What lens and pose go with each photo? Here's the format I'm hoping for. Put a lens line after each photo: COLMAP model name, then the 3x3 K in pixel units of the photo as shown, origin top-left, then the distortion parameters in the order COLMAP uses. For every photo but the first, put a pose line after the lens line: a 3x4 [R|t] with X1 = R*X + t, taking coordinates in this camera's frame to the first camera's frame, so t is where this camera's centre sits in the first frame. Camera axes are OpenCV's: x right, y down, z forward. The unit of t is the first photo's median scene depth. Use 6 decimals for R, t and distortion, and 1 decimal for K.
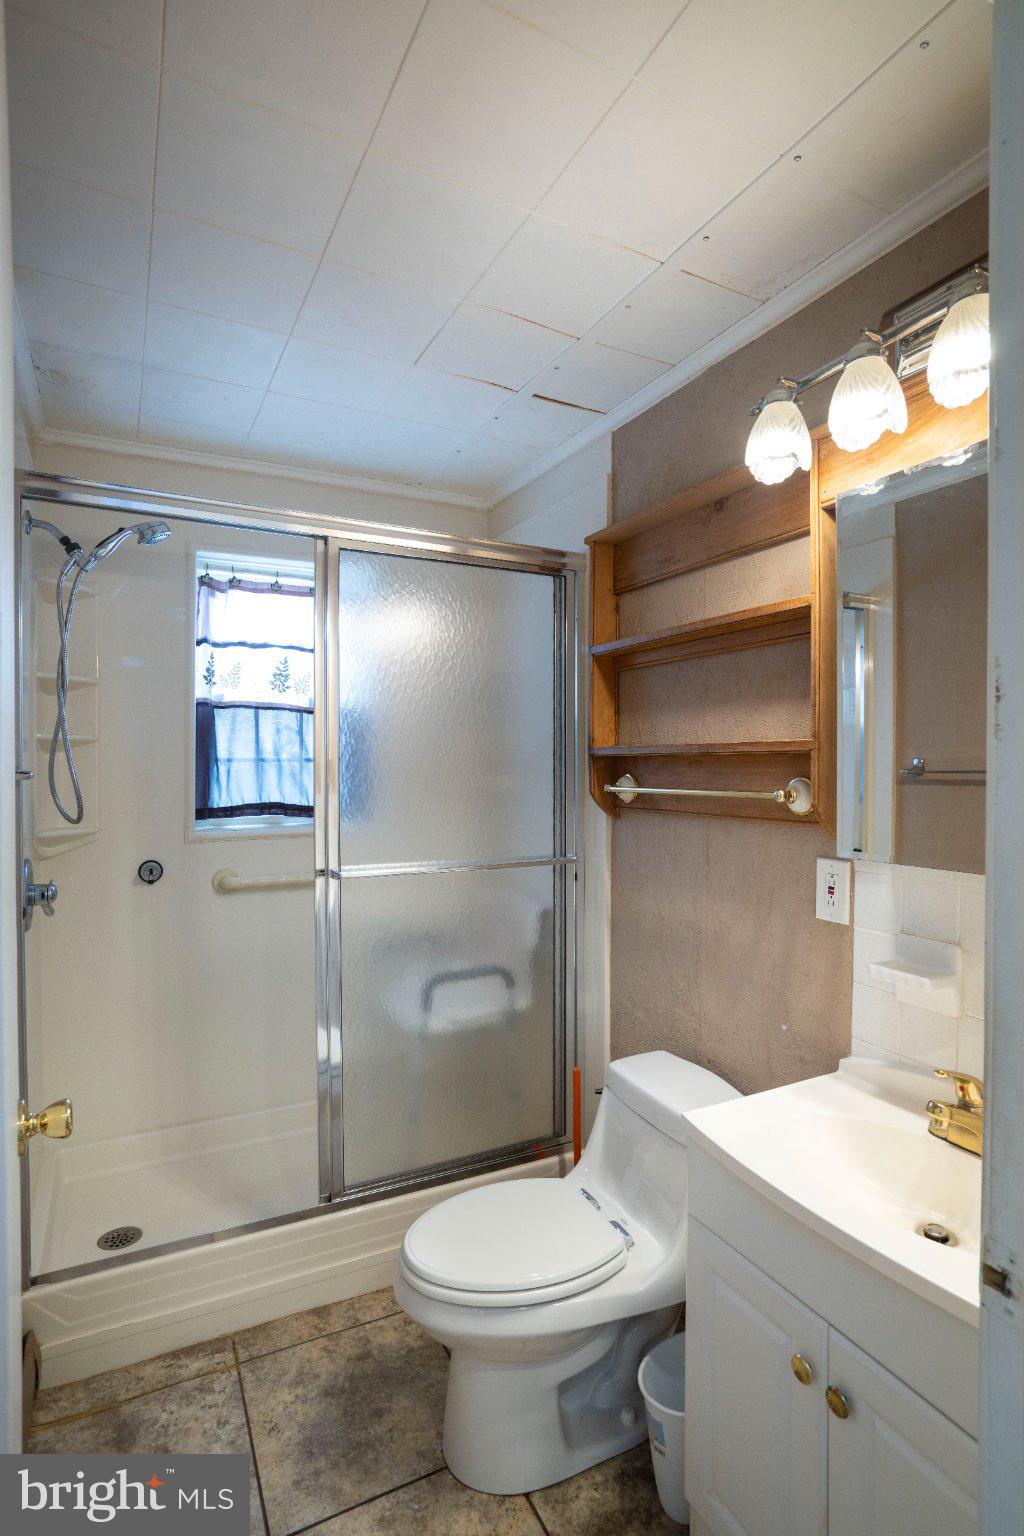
lens RADIAL K [[782.7, 0, 512.0], [0, 782.7, 768.0], [0, 0, 1]] dist [-0.000967, -0.000179]
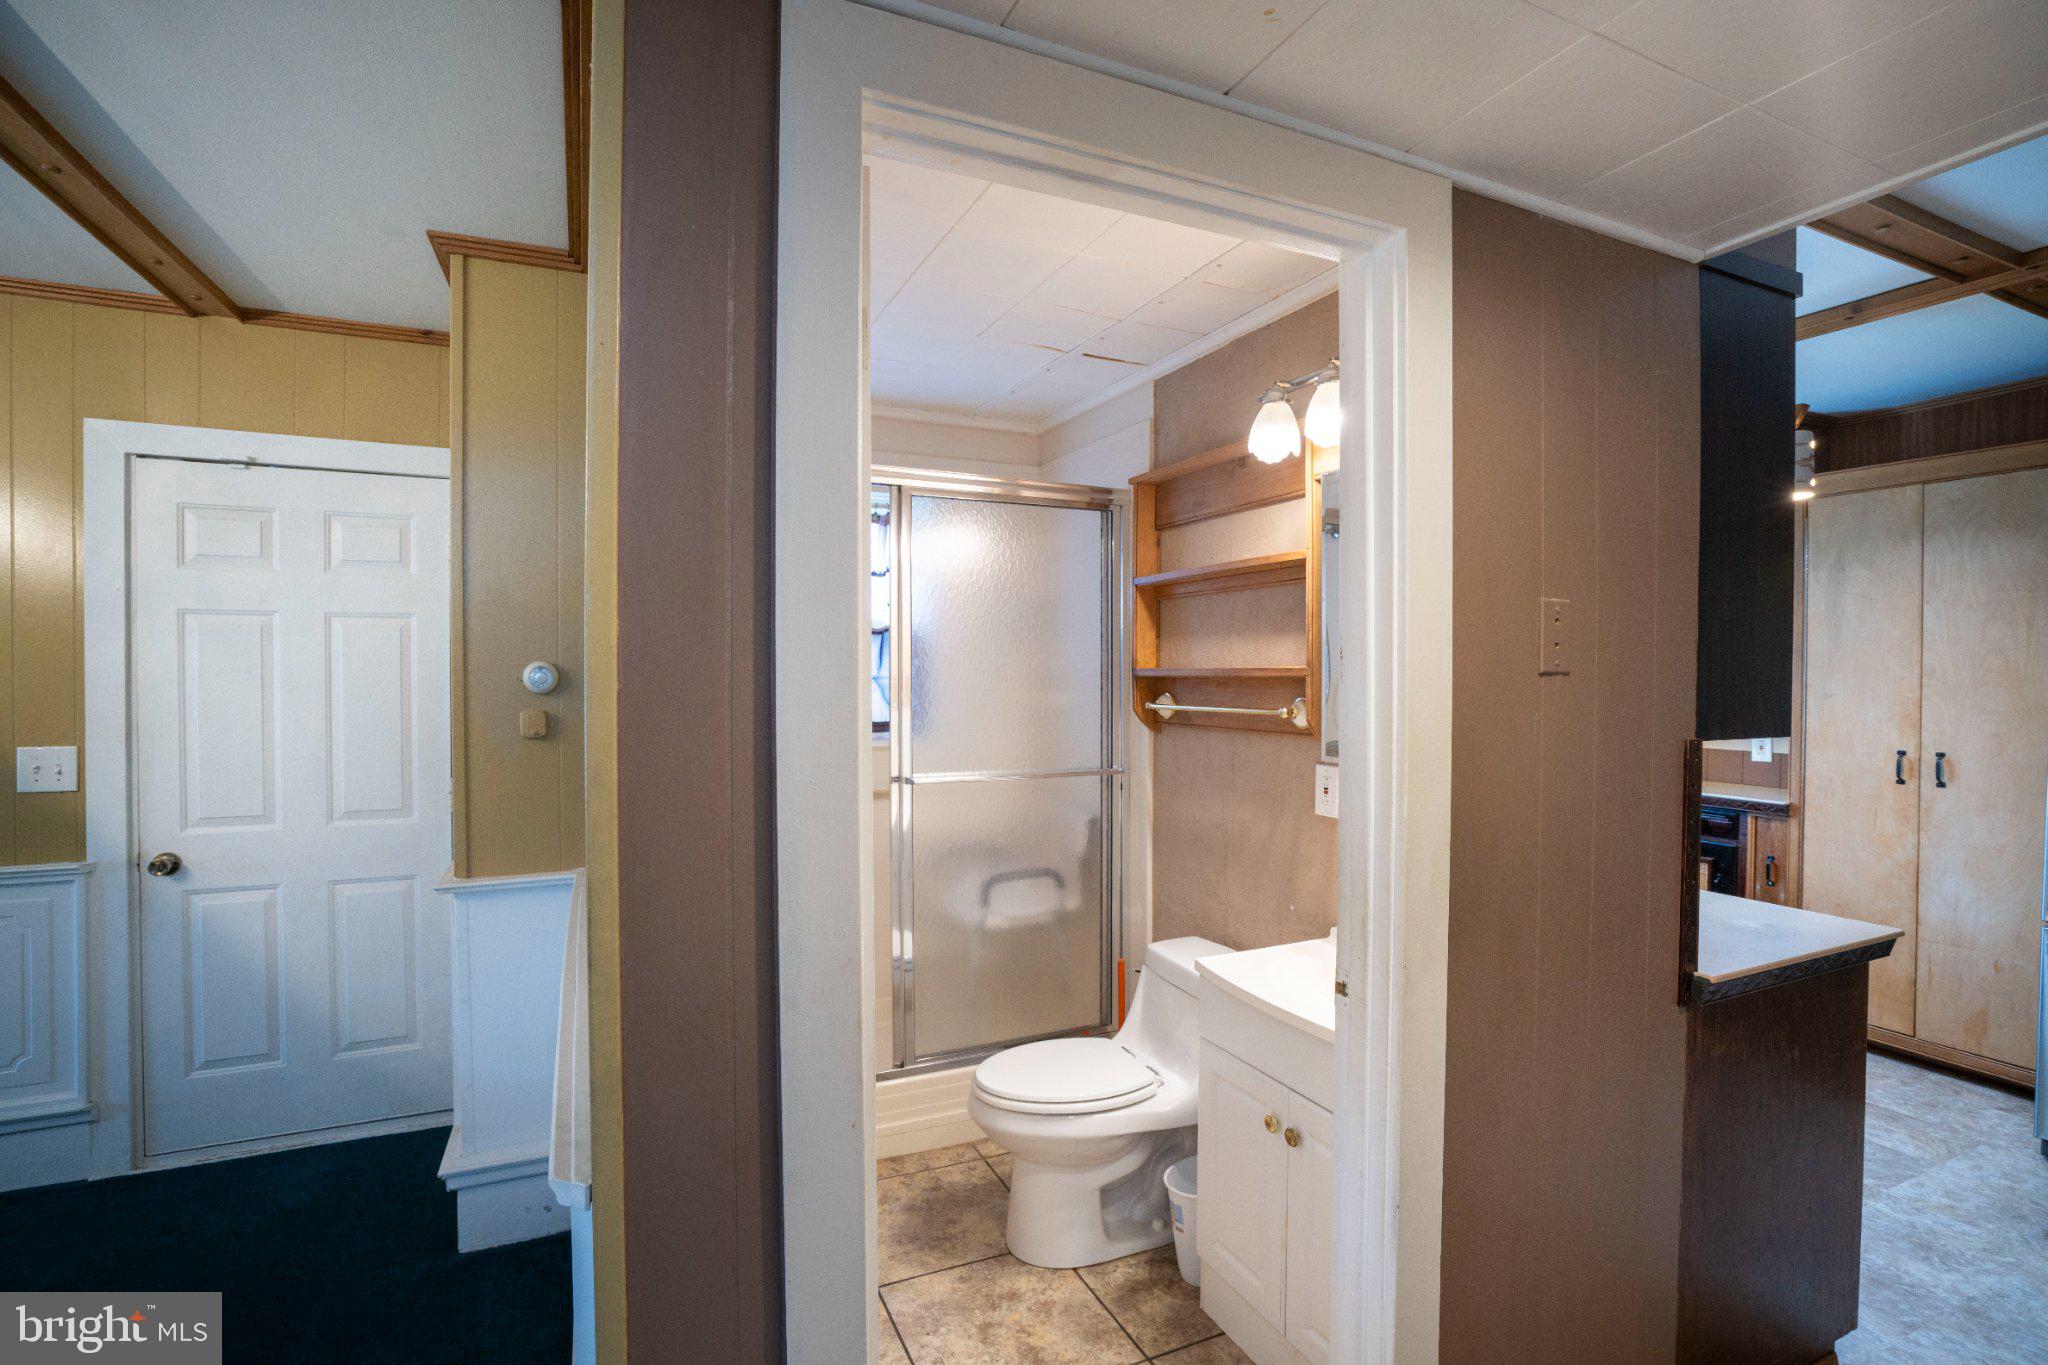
lens RADIAL K [[944.7, 0, 1024.0], [0, 944.7, 682.5], [0, 0, 1]] dist [-0.064065, 0.021960]
pose [[0.999248, 0.000250, -0.038773, -0.003486], [-0.000062, 0.999988, 0.004854, -0.013762], [0.038773, -0.004848, 0.999236, -0.352382]]
